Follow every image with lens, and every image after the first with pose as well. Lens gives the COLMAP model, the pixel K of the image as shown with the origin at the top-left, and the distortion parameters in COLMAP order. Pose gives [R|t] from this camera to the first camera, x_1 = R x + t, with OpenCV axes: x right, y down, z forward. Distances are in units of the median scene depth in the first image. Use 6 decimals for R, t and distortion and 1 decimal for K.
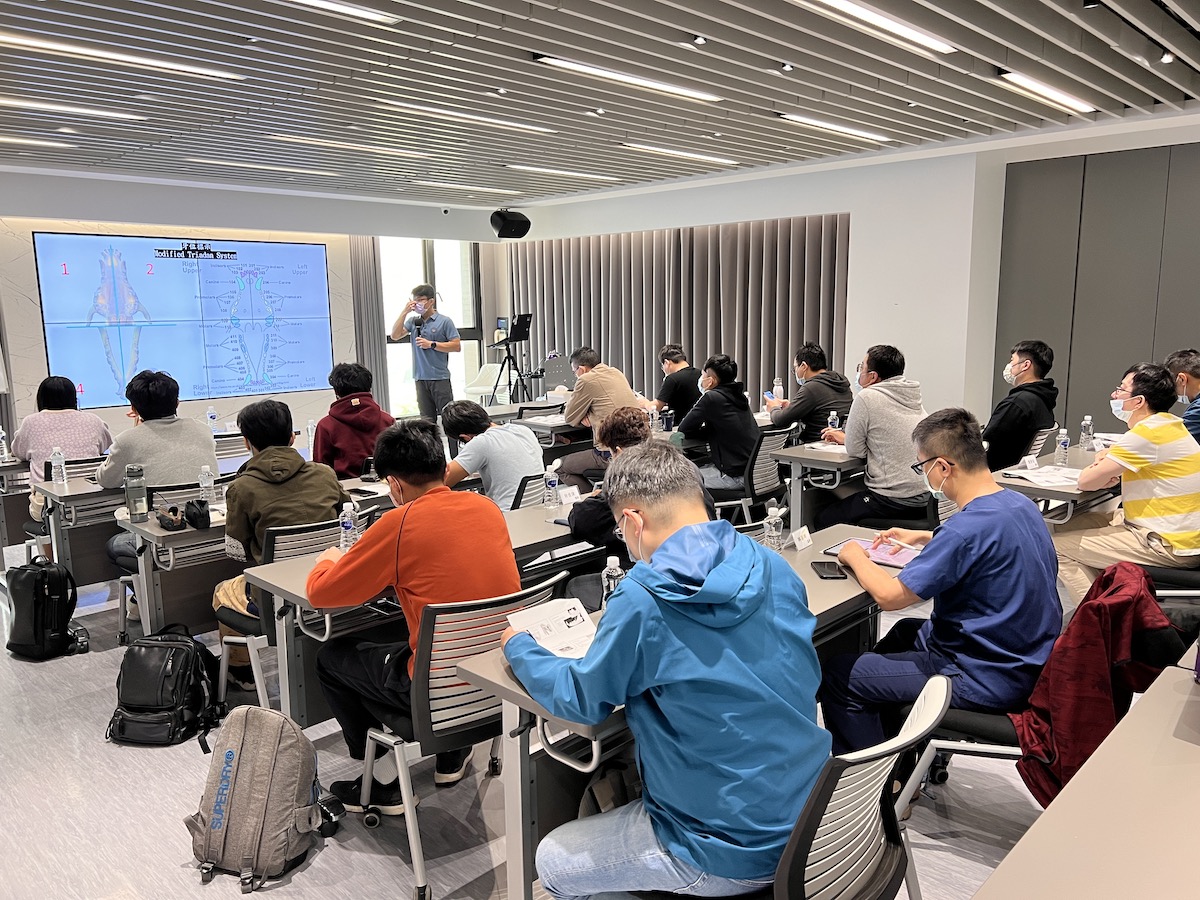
lens RADIAL K [[902.4, 0, 600.0], [0, 902.4, 450.0], [0, 0, 1]] dist [-0.002247, -0.005092]
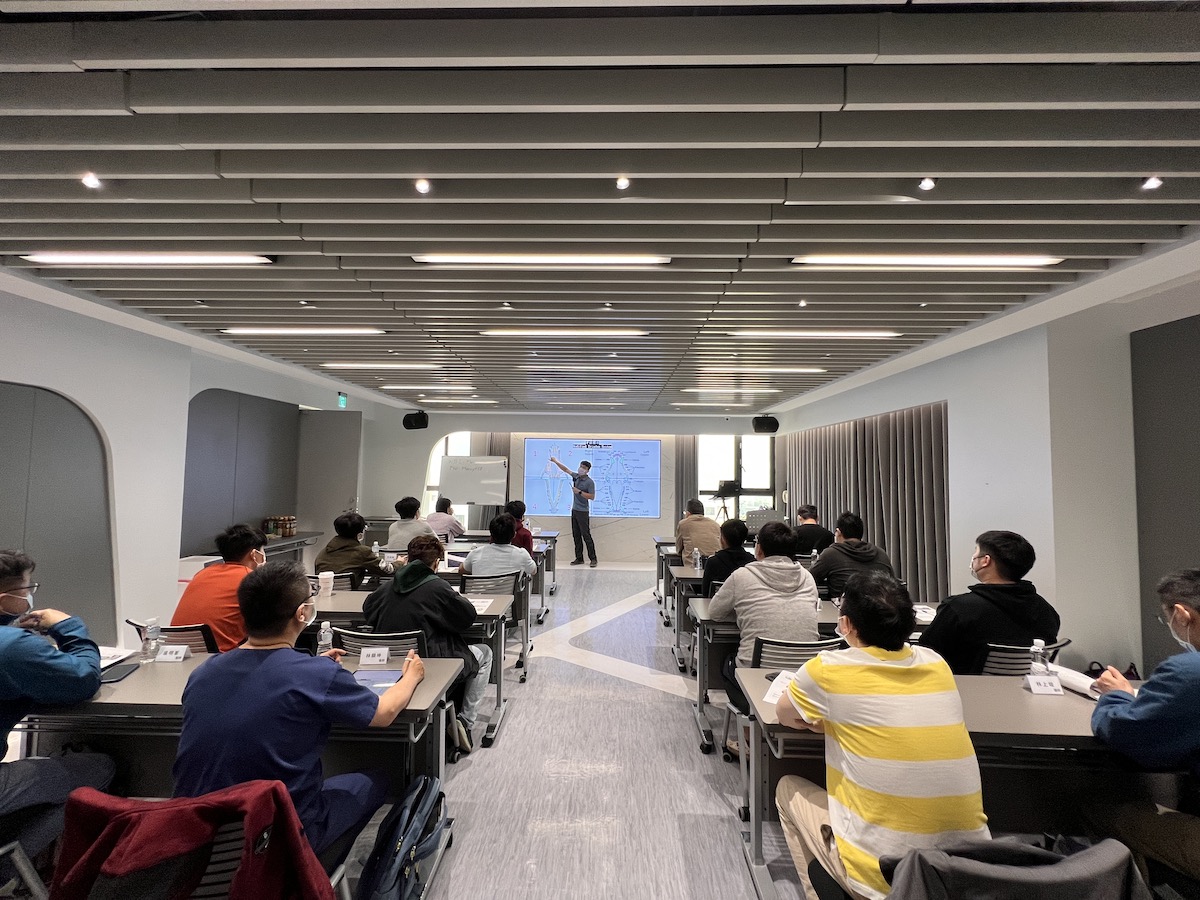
lens RADIAL K [[479.0, 0, 597.1], [0, 479.0, 445.3], [0, 0, 1]] dist [-0.000570, 0.000121]
pose [[0.681322, -0.017145, -0.731783, 0.528266], [-0.139636, 0.978323, -0.152928, -0.075297], [0.718542, 0.206376, 0.664159, 0.400365]]
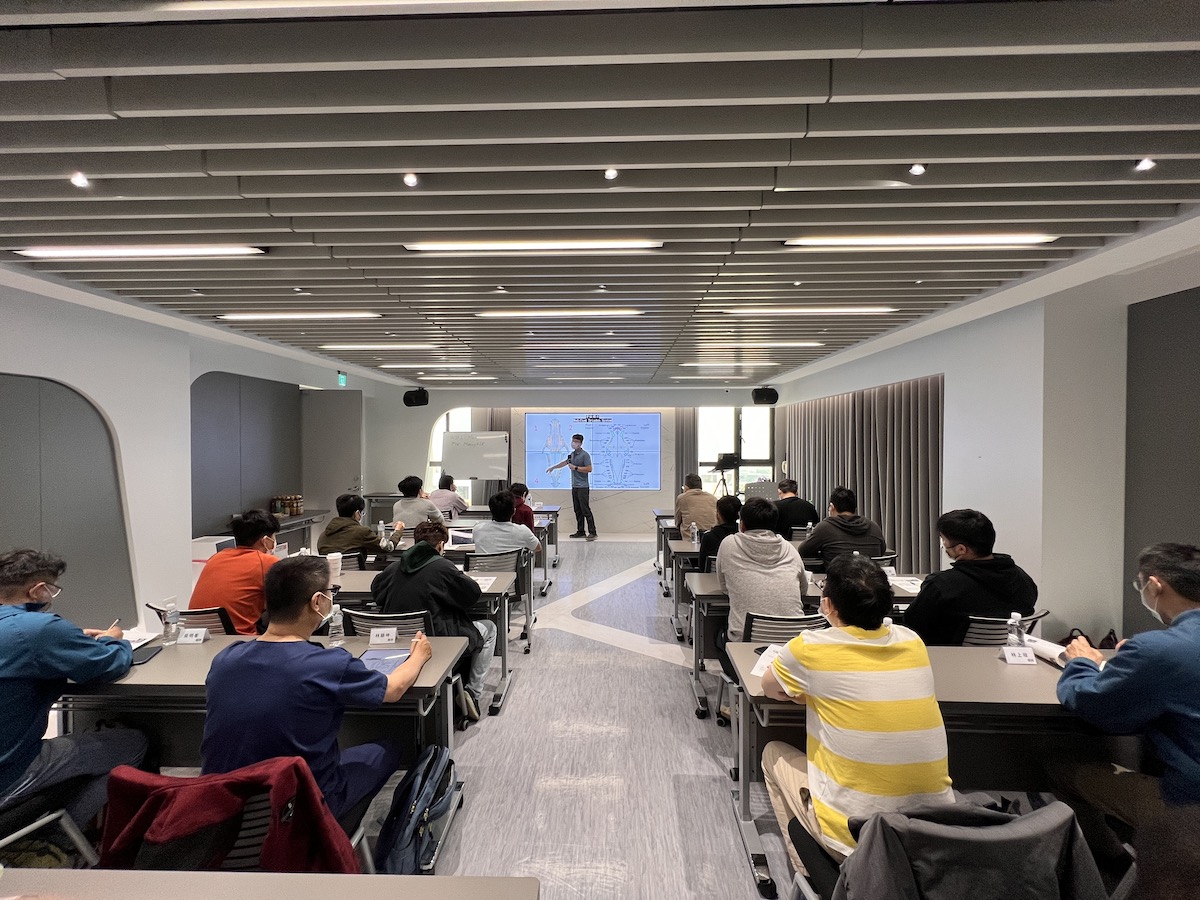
lens RADIAL K [[479.0, 0, 597.1], [0, 479.0, 445.3], [0, 0, 1]] dist [-0.000570, 0.000121]
pose [[0.677827, 0.019172, -0.734972, 0.539270], [-0.125153, 0.988079, -0.089648, -0.088848], [0.724491, 0.152750, 0.672146, 0.396258]]
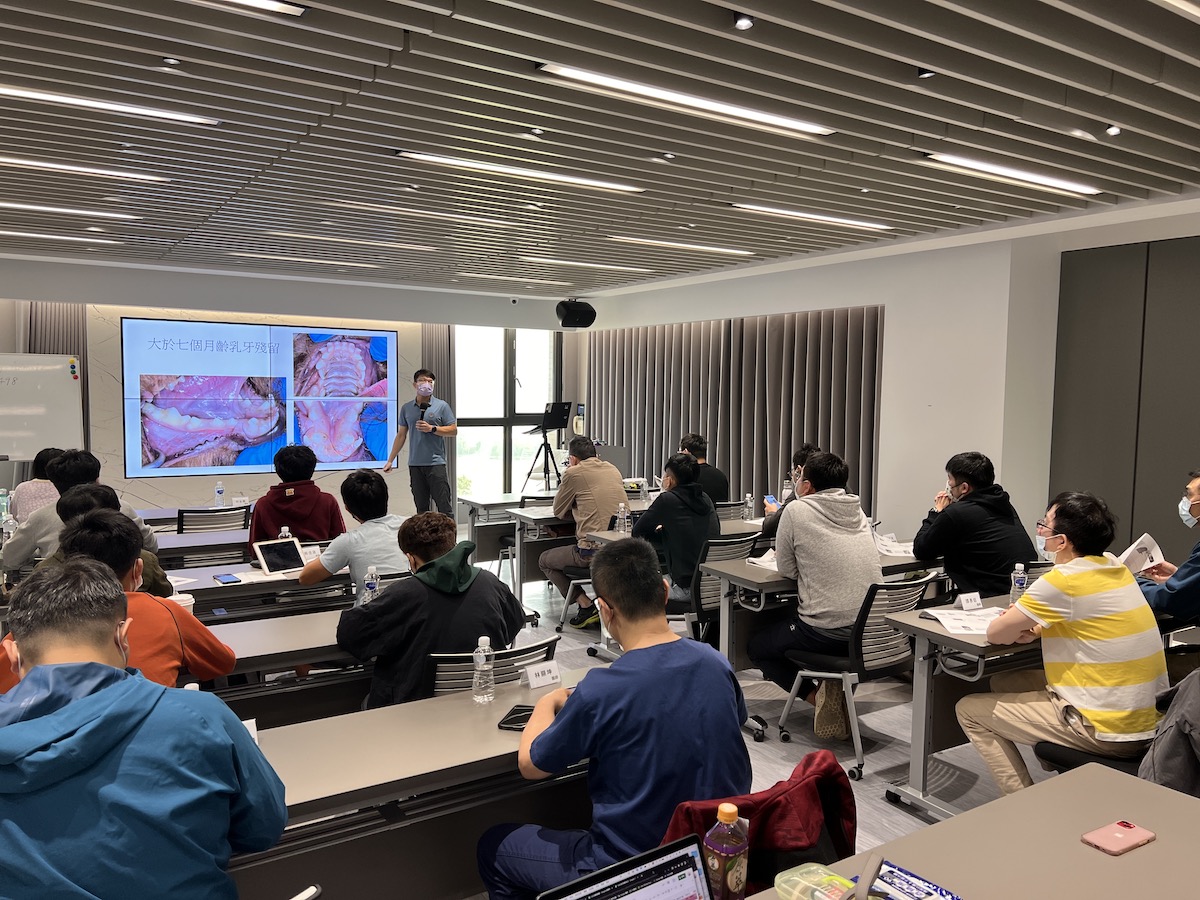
lens RADIAL K [[894.9, 0, 591.9], [0, 894.9, 439.8], [0, 0, 1]] dist [0.031354, -0.053269]
pose [[0.972043, 0.039556, -0.231447, 0.262901], [-0.062808, 0.993592, -0.093971, -0.028208], [0.226247, 0.105880, 0.968298, 0.080474]]
